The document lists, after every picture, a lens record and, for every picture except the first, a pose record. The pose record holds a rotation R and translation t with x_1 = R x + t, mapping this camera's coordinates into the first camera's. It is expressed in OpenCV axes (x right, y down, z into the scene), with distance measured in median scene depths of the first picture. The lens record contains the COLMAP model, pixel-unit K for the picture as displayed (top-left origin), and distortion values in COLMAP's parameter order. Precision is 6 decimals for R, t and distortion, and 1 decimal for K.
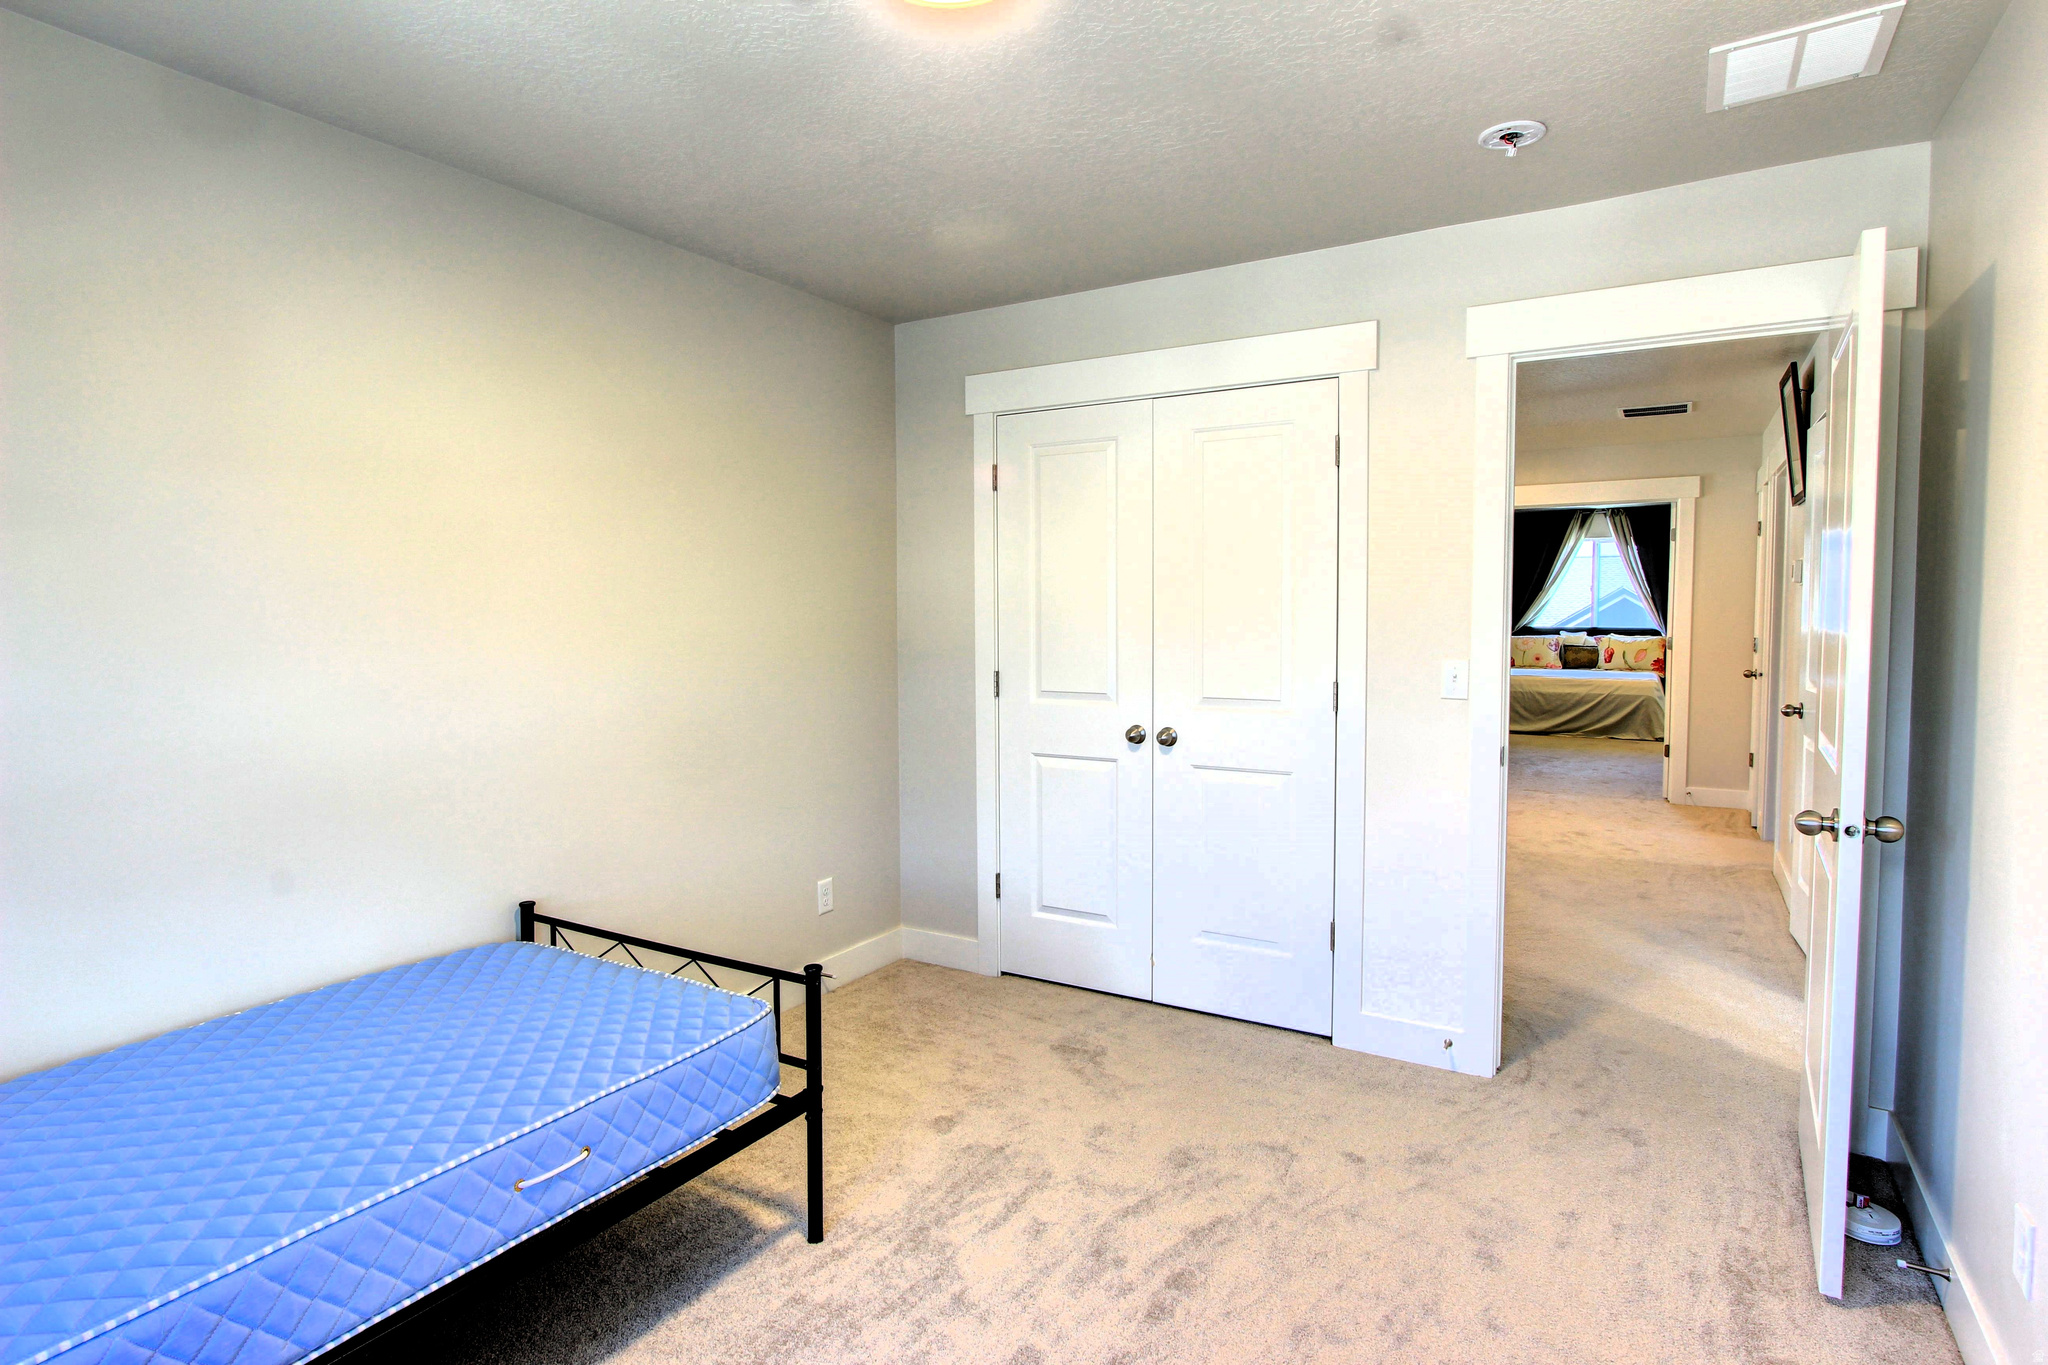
lens RADIAL K [[1024.7, 0, 1016.9], [0, 1024.7, 663.6], [0, 0, 1]] dist [-0.002907, 0.000054]
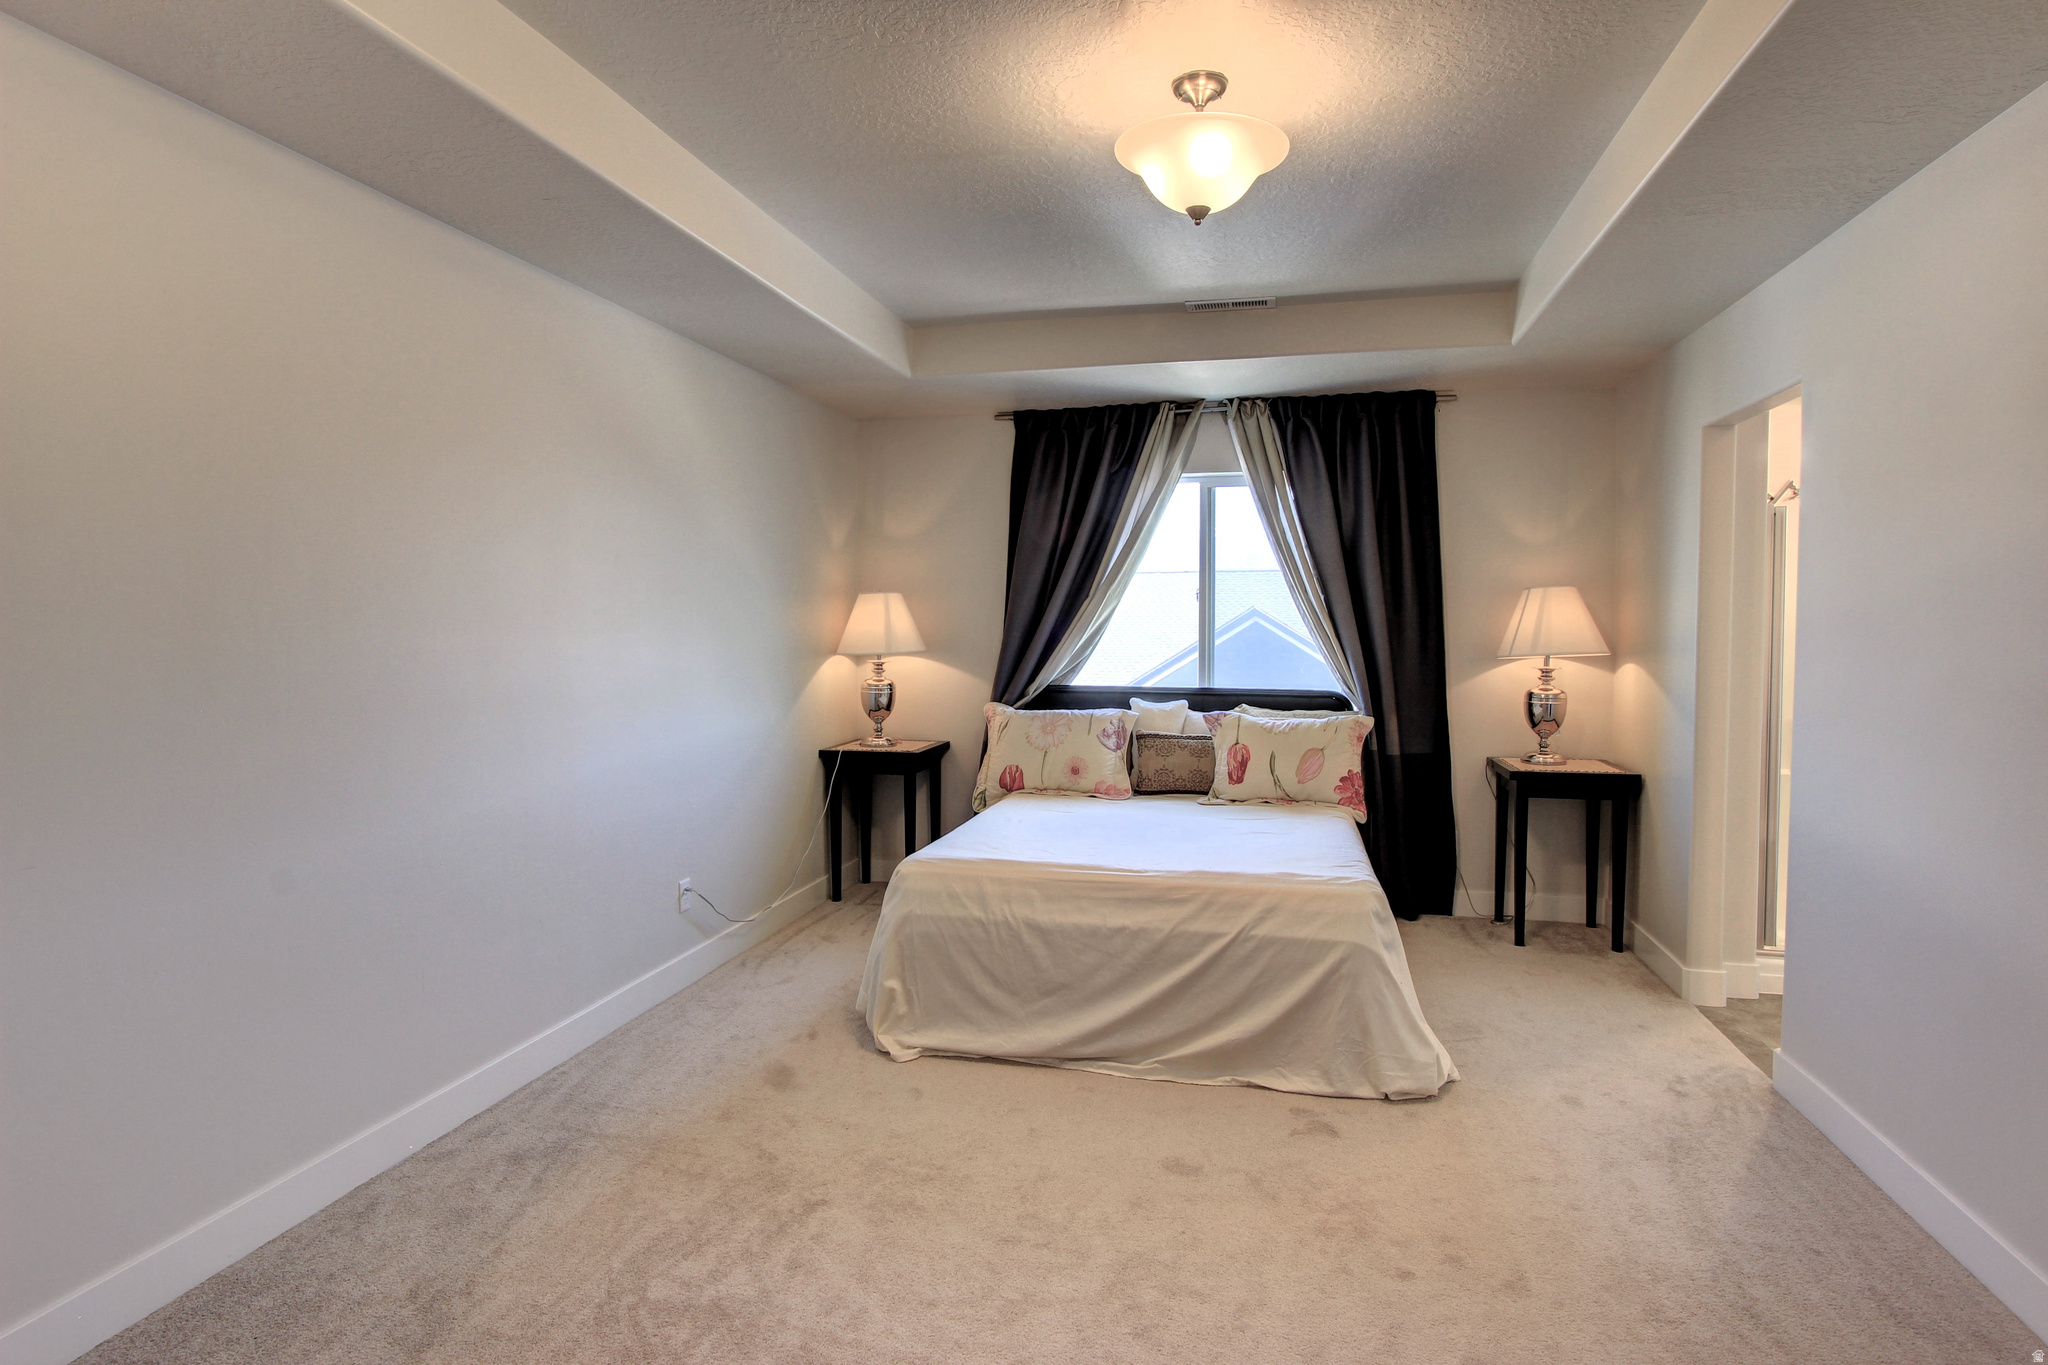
lens RADIAL K [[1113.6, 0, 1000.8], [0, 1113.6, 668.3], [0, 0, 1]] dist [-0.005760, -0.000546]
pose [[0.950705, -0.001710, 0.310092, 0.354148], [0.008157, 0.999777, -0.019495, -0.035886], [-0.309989, 0.021063, 0.950507, 0.611958]]
